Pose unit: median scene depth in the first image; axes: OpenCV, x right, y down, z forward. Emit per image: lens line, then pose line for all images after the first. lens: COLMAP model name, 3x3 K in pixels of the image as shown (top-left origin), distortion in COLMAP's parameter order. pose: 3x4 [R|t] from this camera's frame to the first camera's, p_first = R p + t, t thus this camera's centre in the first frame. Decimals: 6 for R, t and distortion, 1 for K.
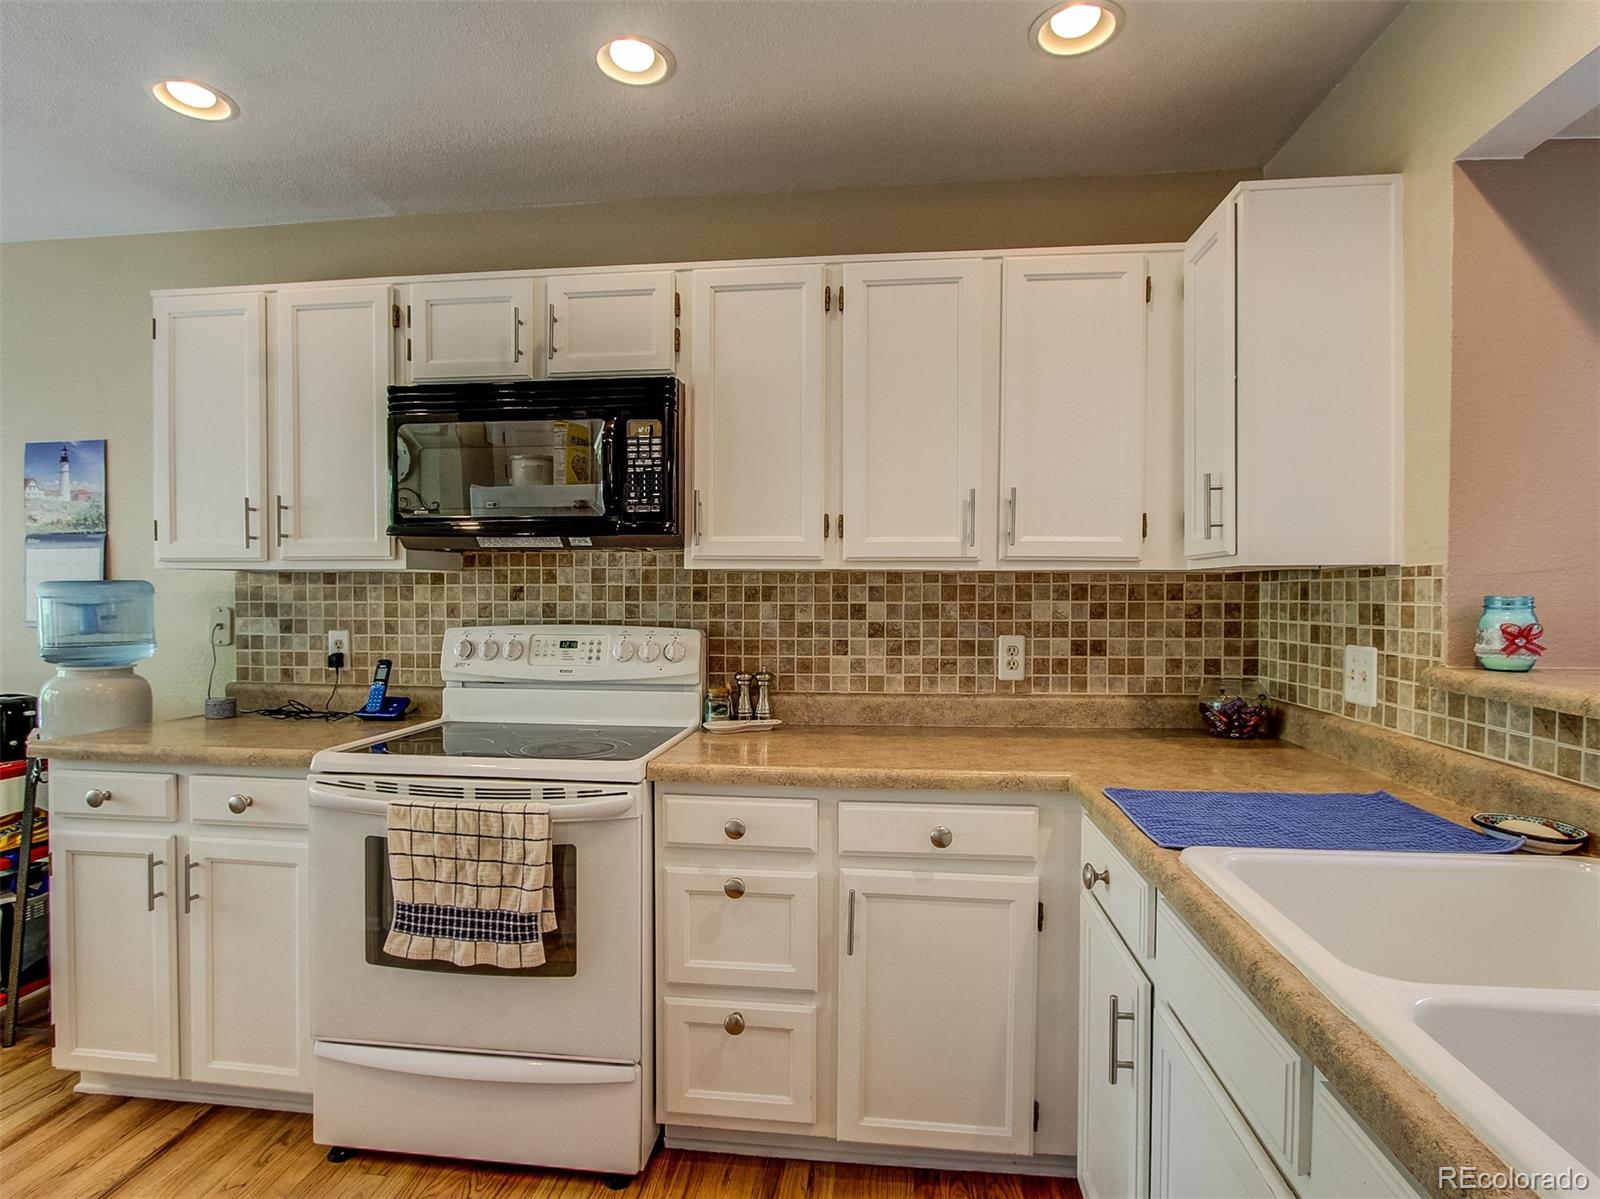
lens RADIAL K [[852.7, 0, 801.4], [0, 852.7, 600.3], [0, 0, 1]] dist [-0.008341, -0.005485]
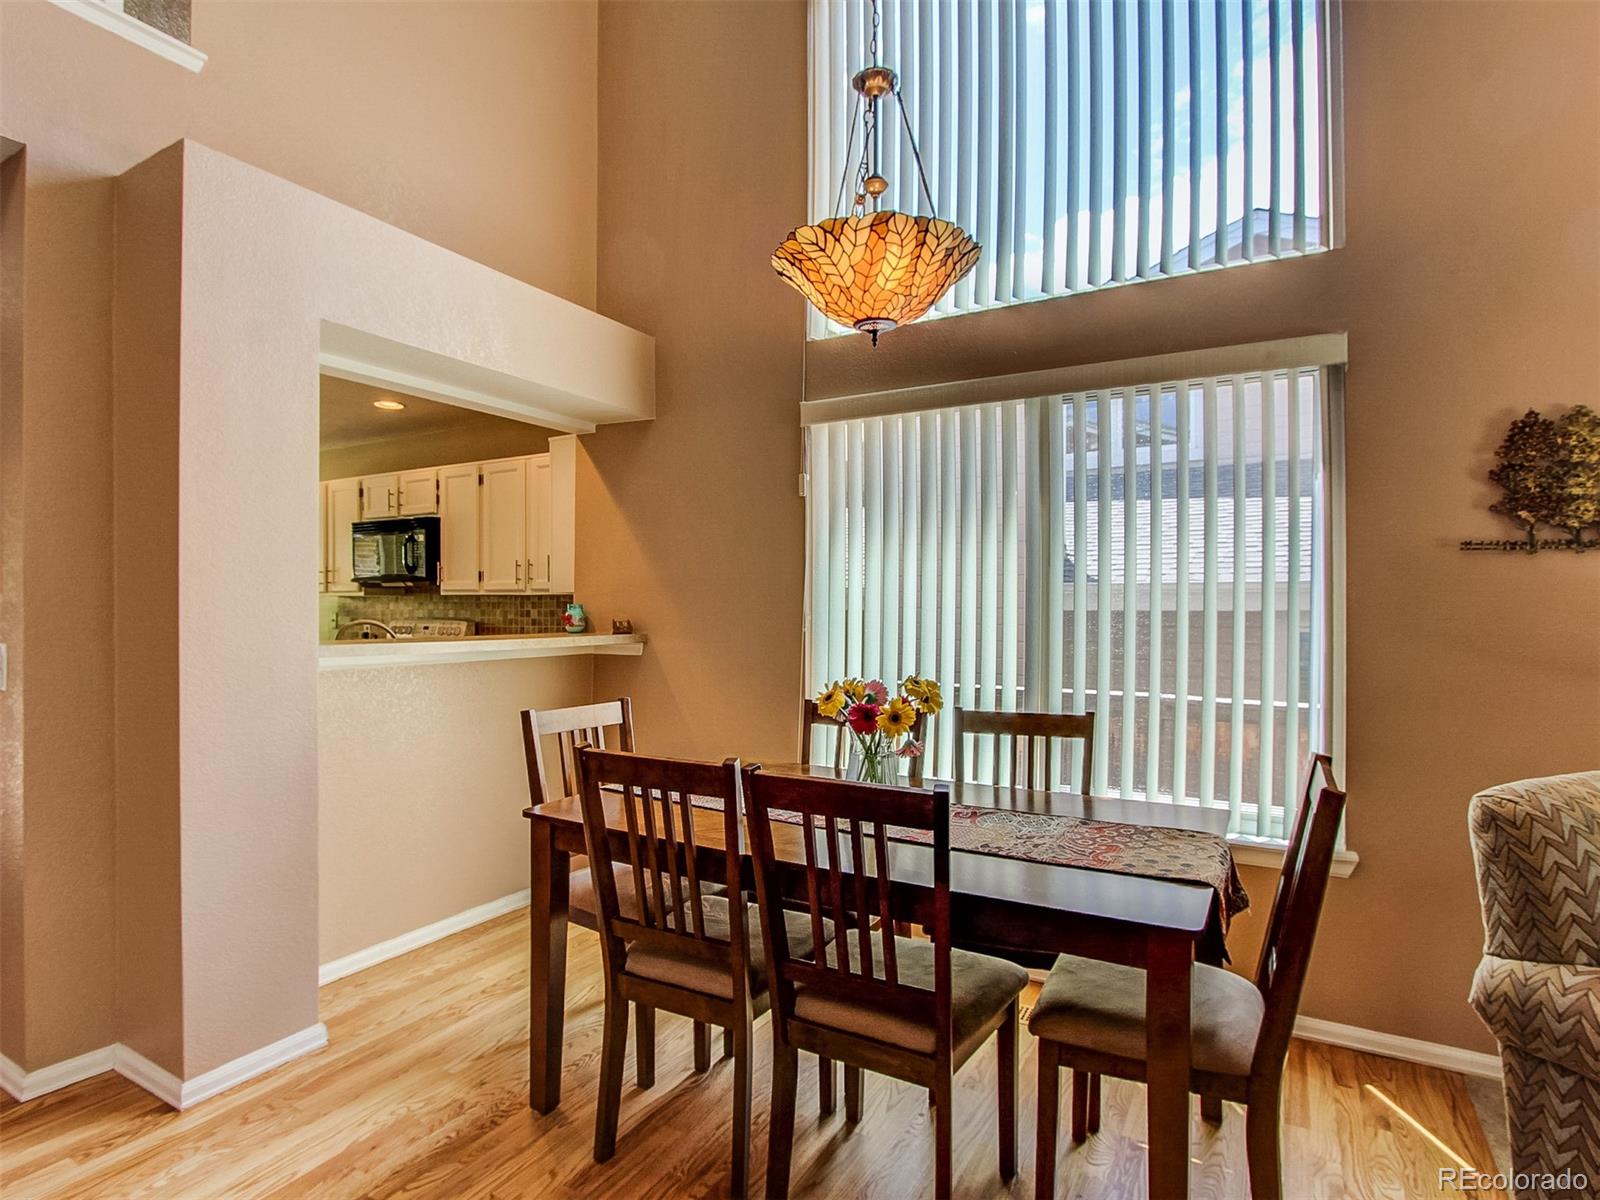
lens RADIAL K [[852.7, 0, 794.1], [0, 852.7, 602.4], [0, 0, 1]] dist [-0.008341, -0.005485]
pose [[0.917416, -0.004419, -0.397905, 1.540861], [-0.001153, 0.999905, -0.013763, 0.013844], [0.397928, 0.013085, 0.917323, -0.700872]]
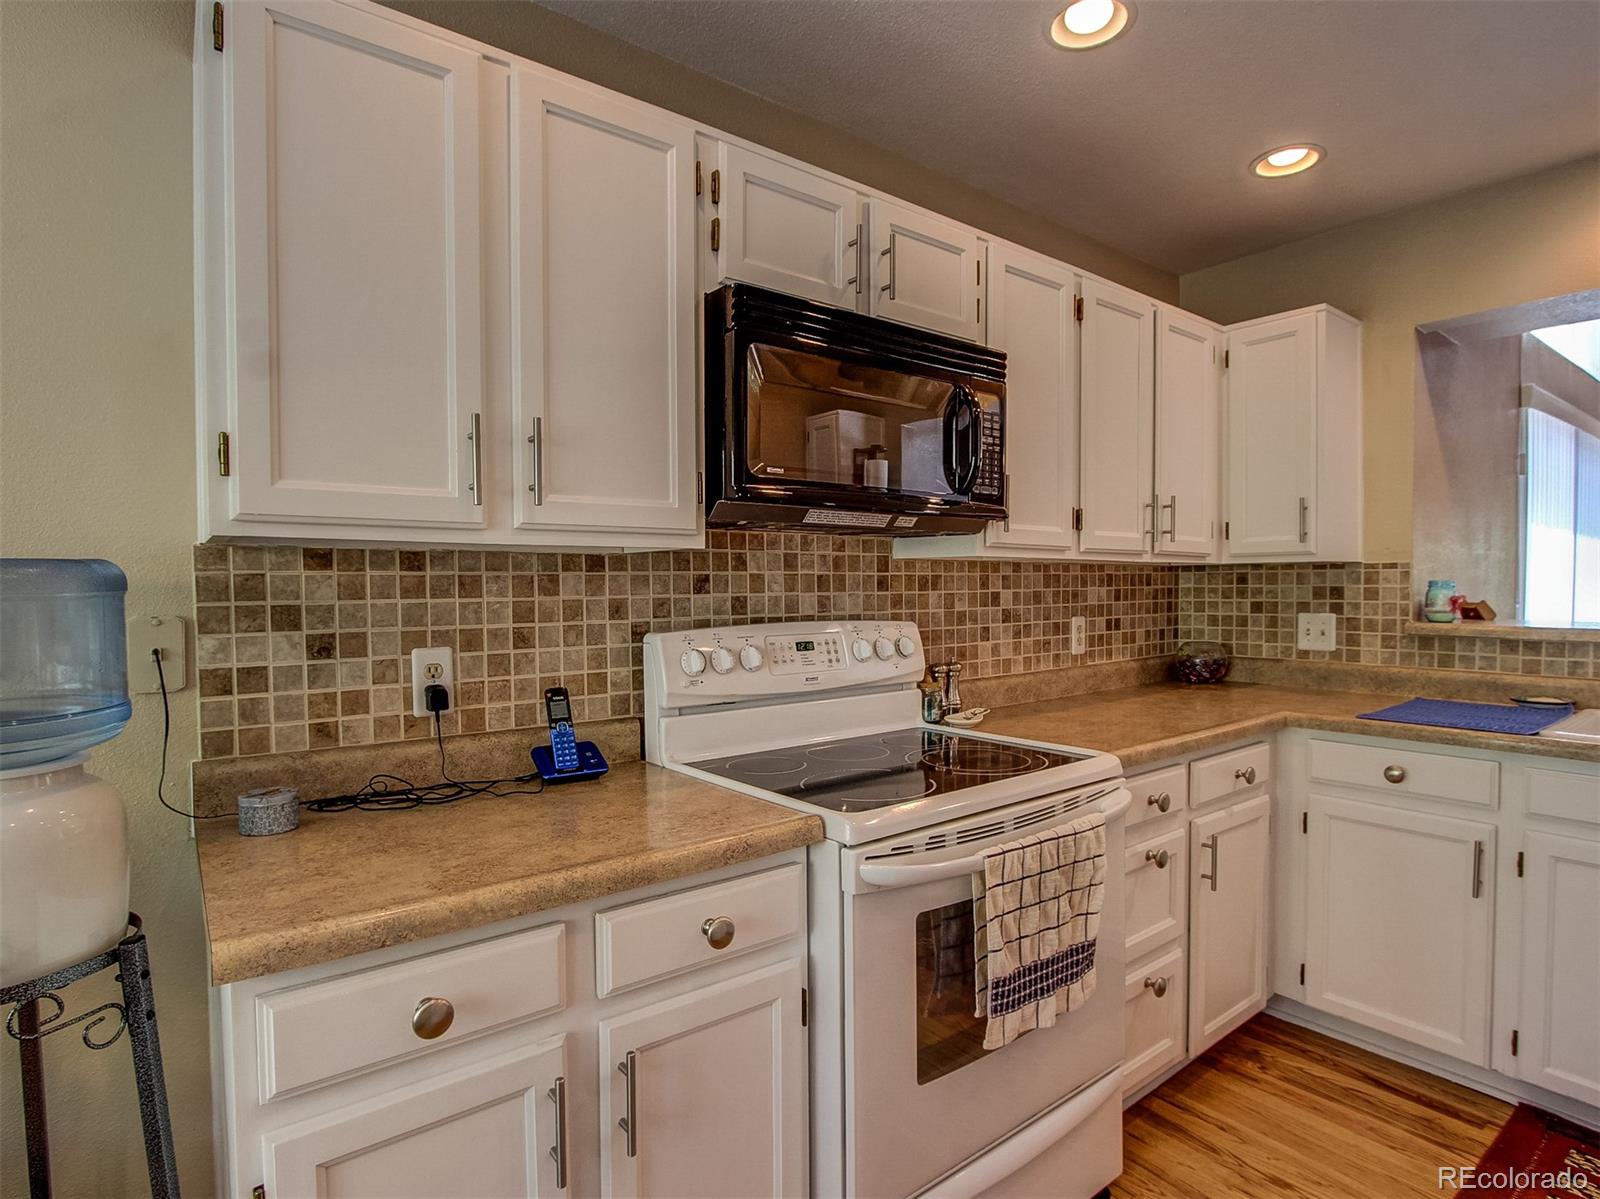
lens RADIAL K [[852.7, 0, 804.4], [0, 852.7, 594.7], [0, 0, 1]] dist [-0.008341, -0.005485]
pose [[0.705213, -0.015074, 0.708836, -0.852484], [0.012215, 0.999884, 0.009110, -0.004666], [-0.708891, 0.002234, 0.705315, 0.427208]]
